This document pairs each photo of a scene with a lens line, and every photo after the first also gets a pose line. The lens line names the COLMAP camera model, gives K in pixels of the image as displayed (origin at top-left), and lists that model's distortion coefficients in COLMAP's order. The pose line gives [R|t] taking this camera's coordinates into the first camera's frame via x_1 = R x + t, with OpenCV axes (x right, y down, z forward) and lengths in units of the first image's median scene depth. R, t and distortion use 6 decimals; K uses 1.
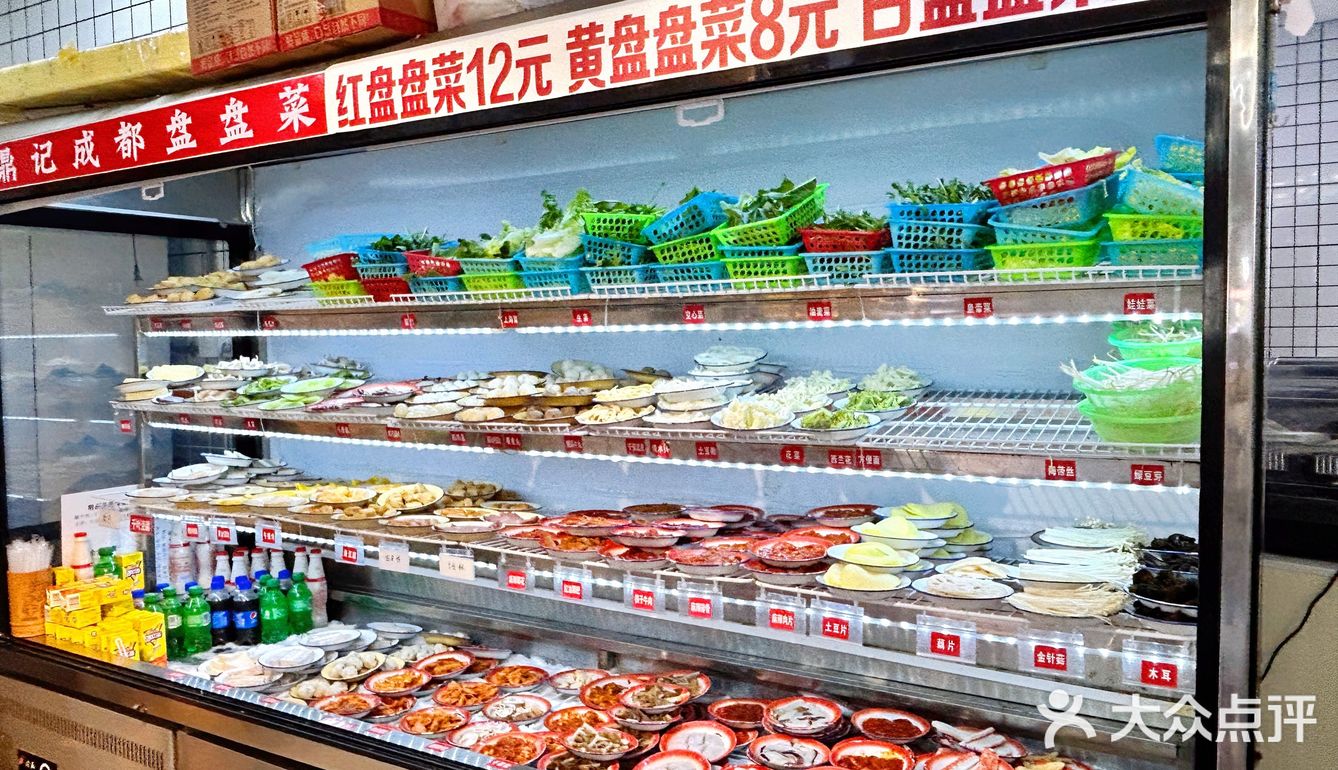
lens RADIAL K [[968.9, 0, 666.9], [0, 968.9, 383.3], [0, 0, 1]] dist [0.008223, 0.000825]
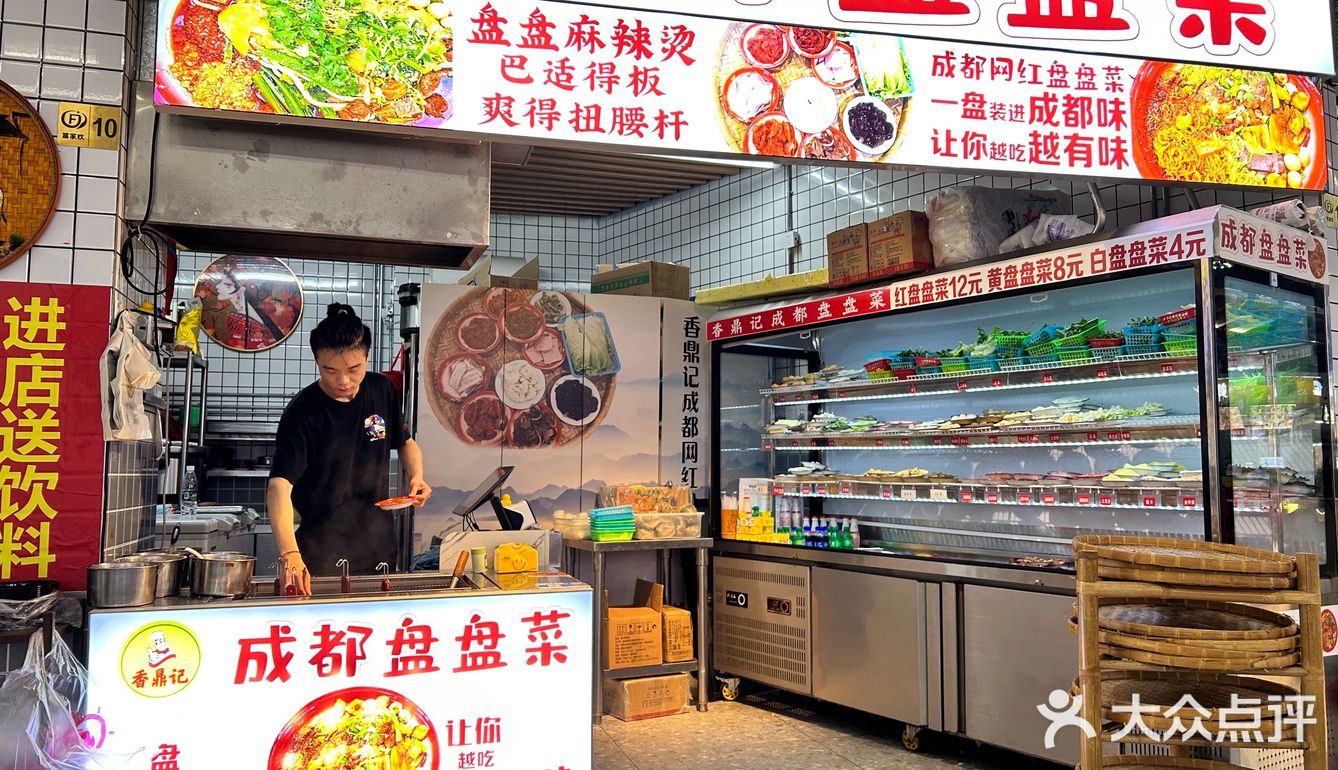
lens RADIAL K [[978.2, 0, 653.4], [0, 978.2, 378.3], [0, 0, 1]] dist [-0.000426, -0.005024]
pose [[0.902599, -0.018788, -0.430073, 0.184473], [-0.043903, 0.989820, -0.135382, 0.288451], [0.428238, 0.141077, 0.892586, -1.488022]]
